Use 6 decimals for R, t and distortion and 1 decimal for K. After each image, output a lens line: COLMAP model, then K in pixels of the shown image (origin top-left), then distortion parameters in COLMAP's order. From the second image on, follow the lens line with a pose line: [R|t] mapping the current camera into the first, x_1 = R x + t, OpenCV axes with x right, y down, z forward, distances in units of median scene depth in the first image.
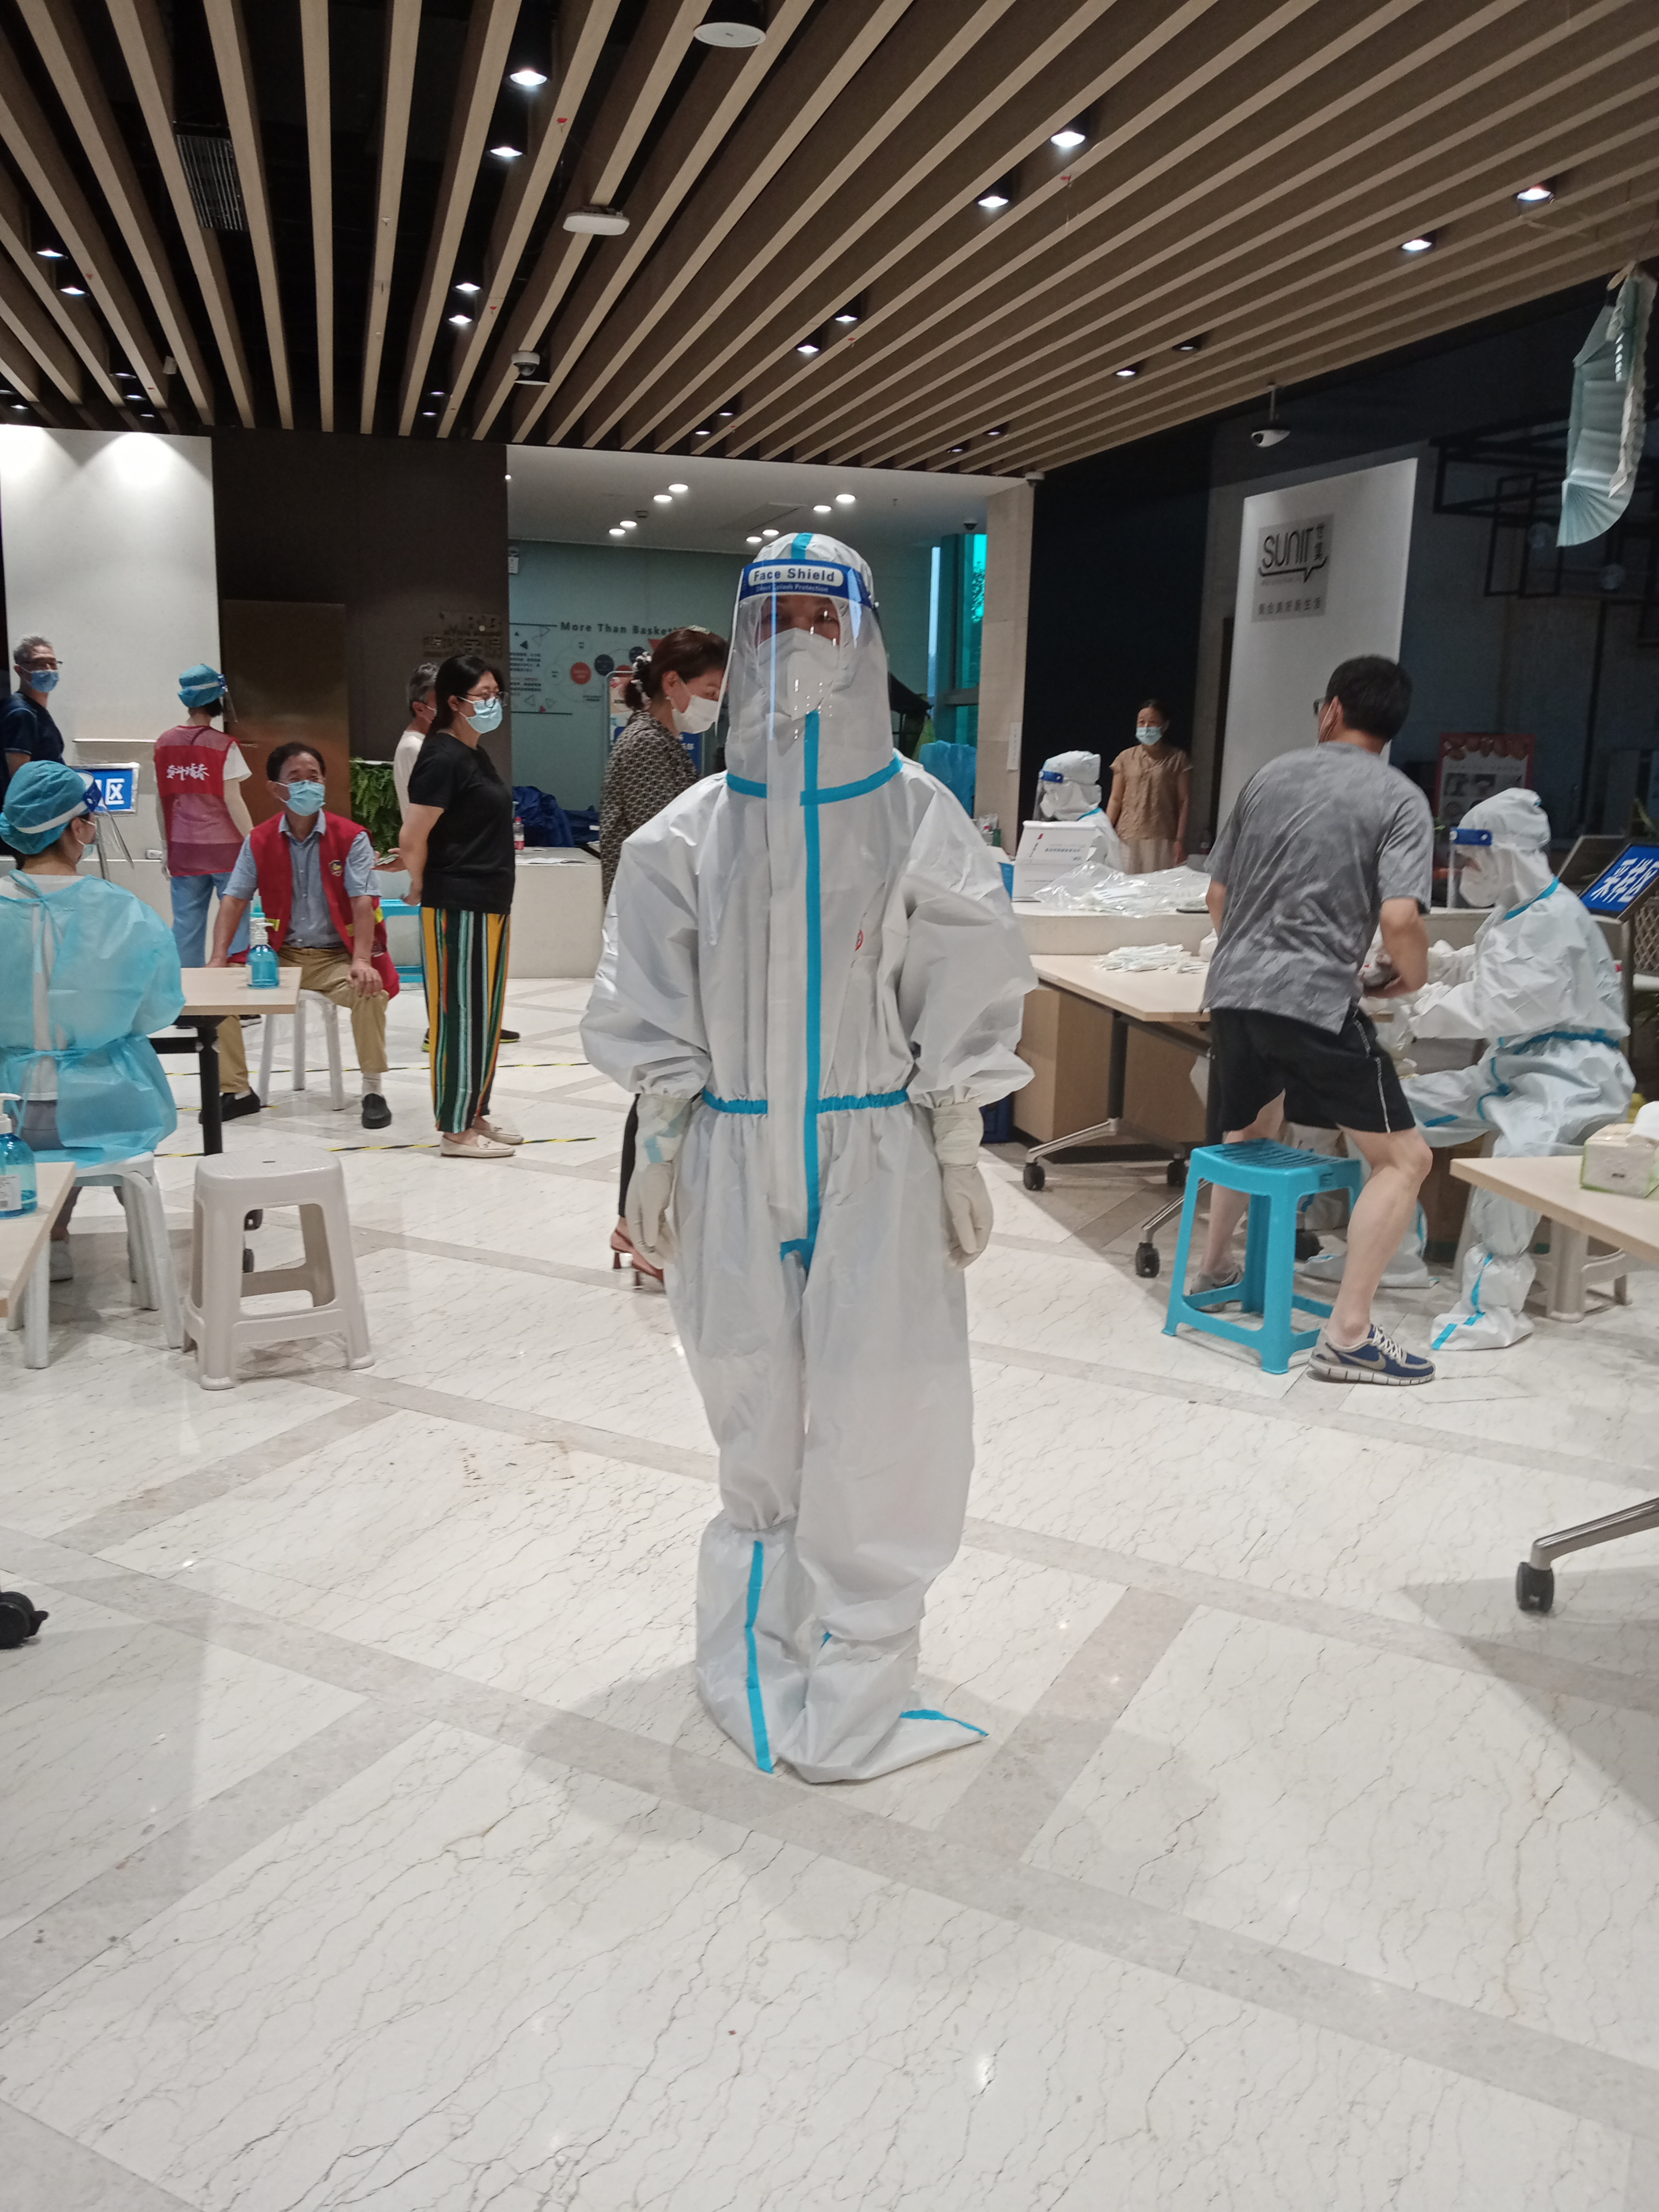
lens RADIAL K [[1801.4, 0, 829.5], [0, 1801.4, 1106.0], [0, 0, 1]] dist [0.037729, -0.131354]
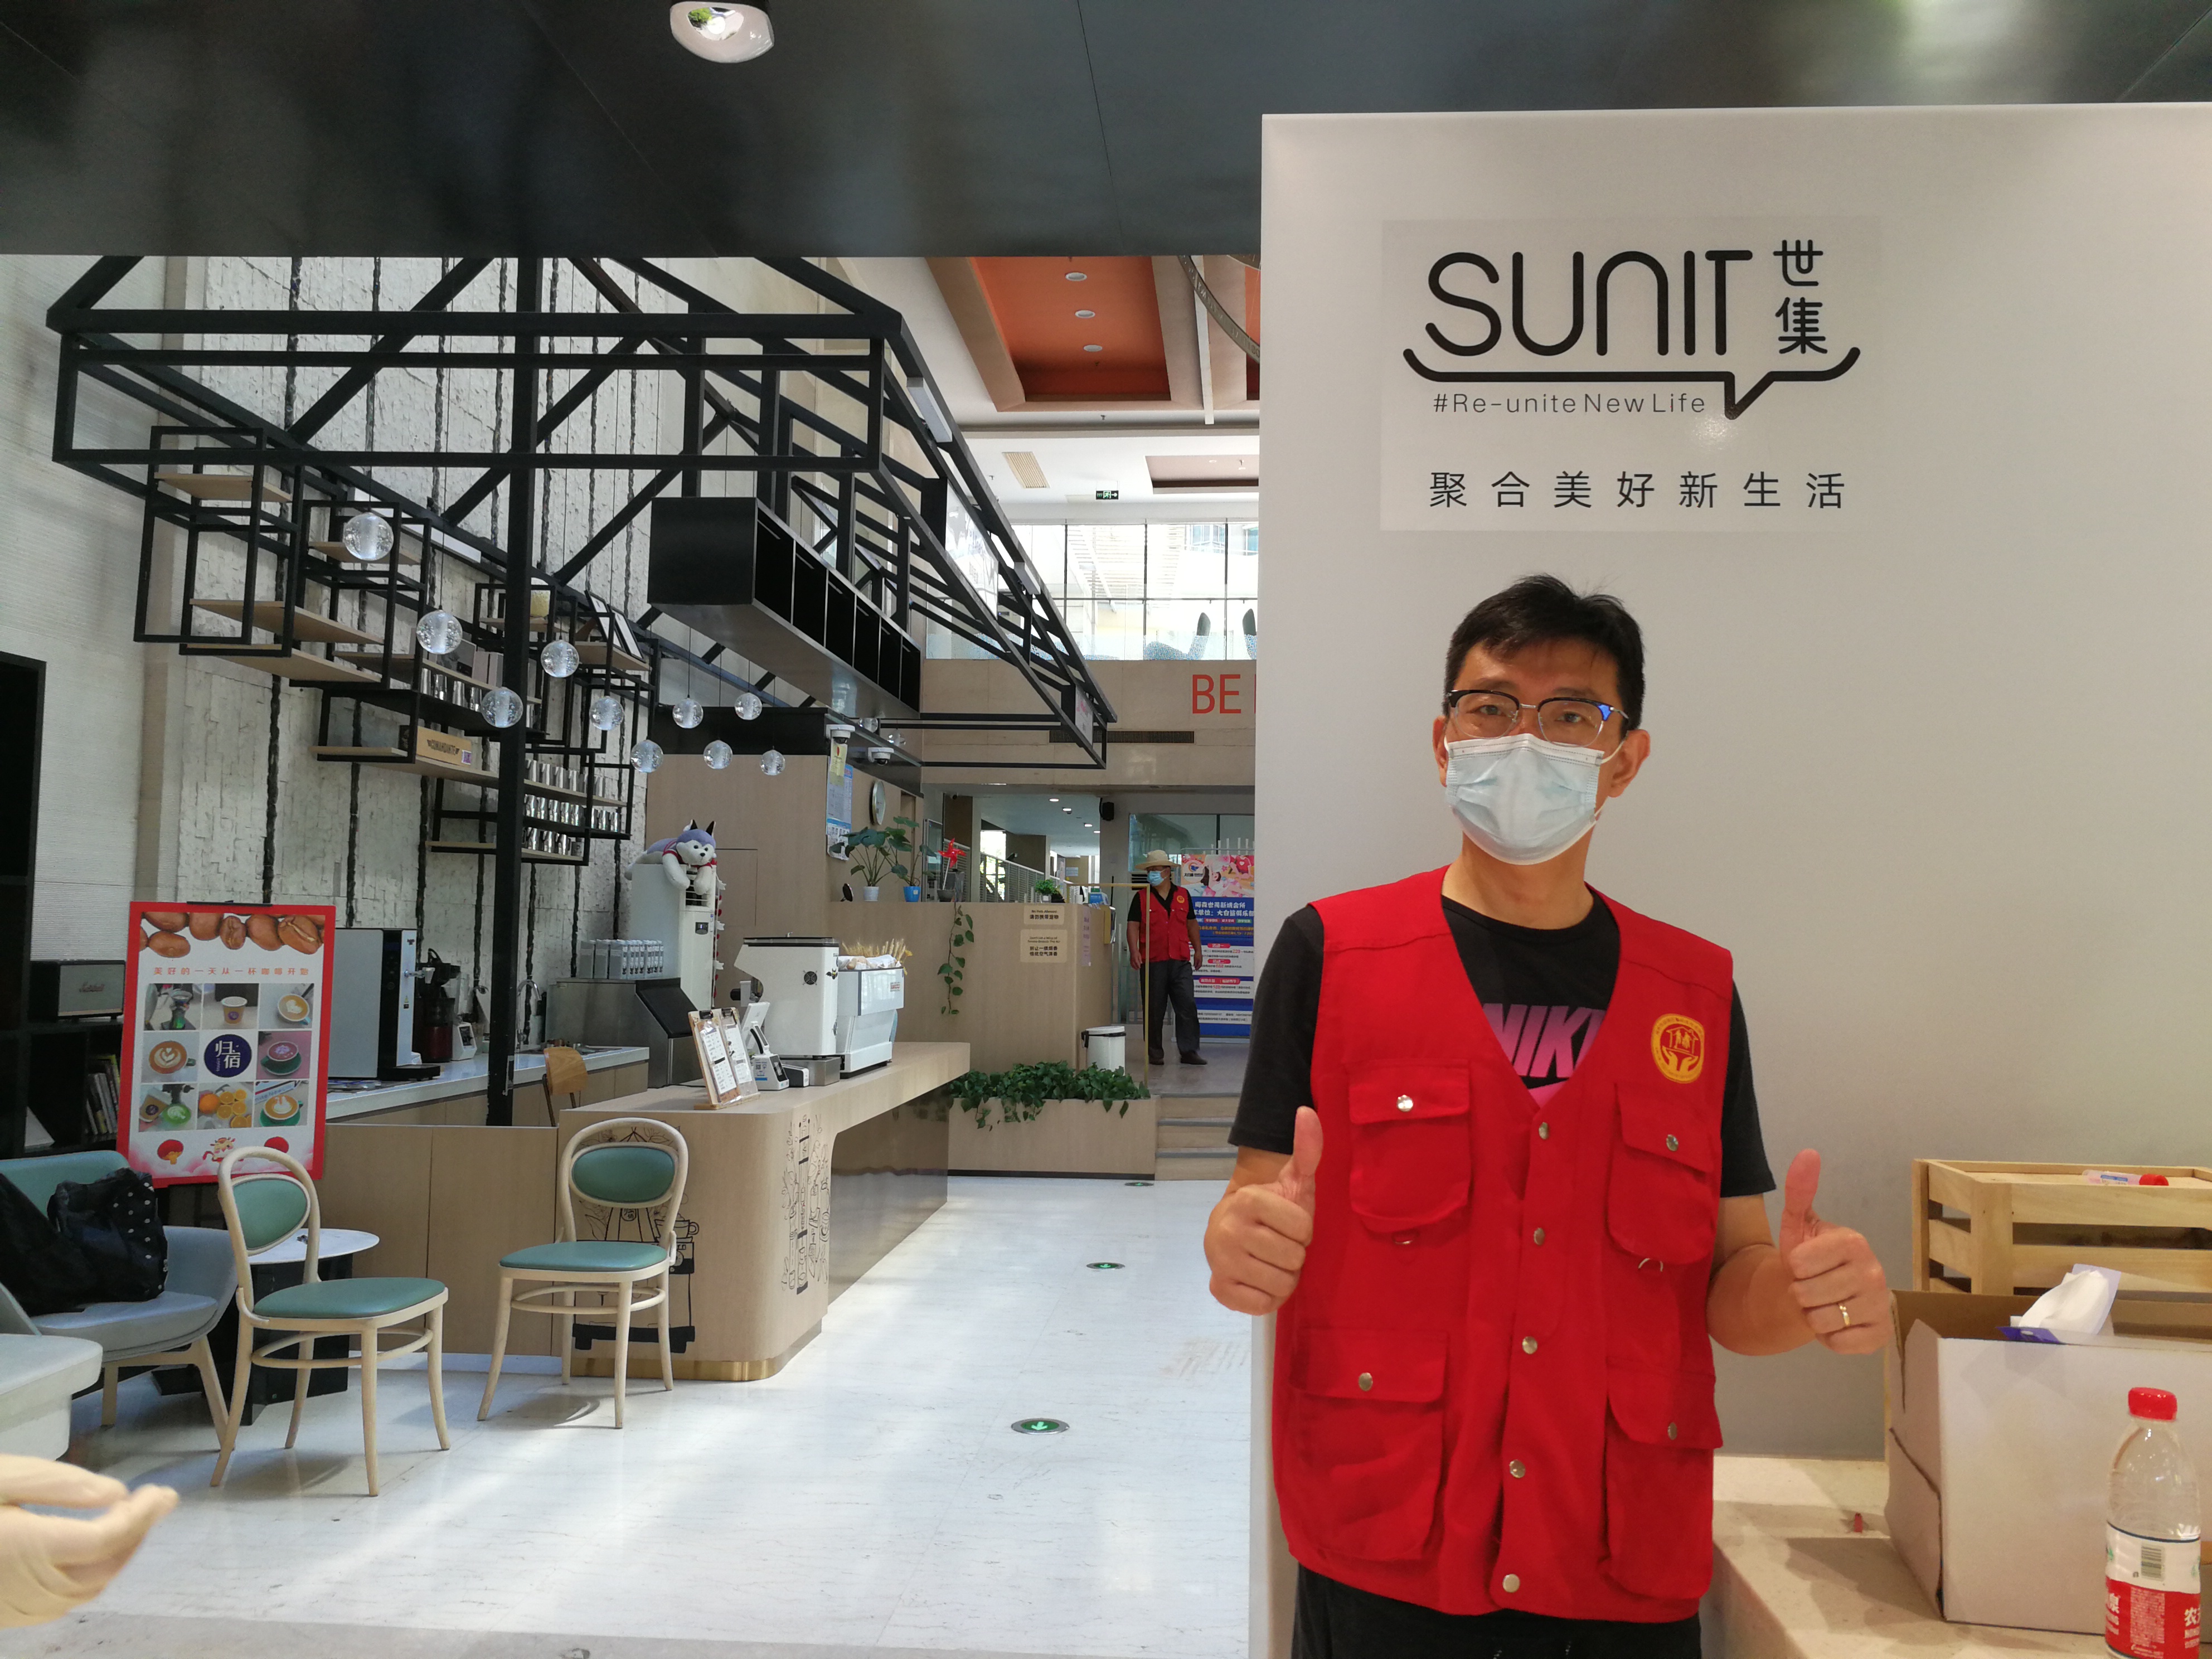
lens RADIAL K [[1853.5, 0, 1106.0], [0, 1853.5, 829.5], [0, 0, 1]] dist [-0.002067, -0.201851]
pose [[0.328051, 0.032062, 0.944116, -0.031649], [0.190915, 0.976551, -0.099500, -0.129602], [-0.925167, 0.212887, 0.314237, 0.613981]]
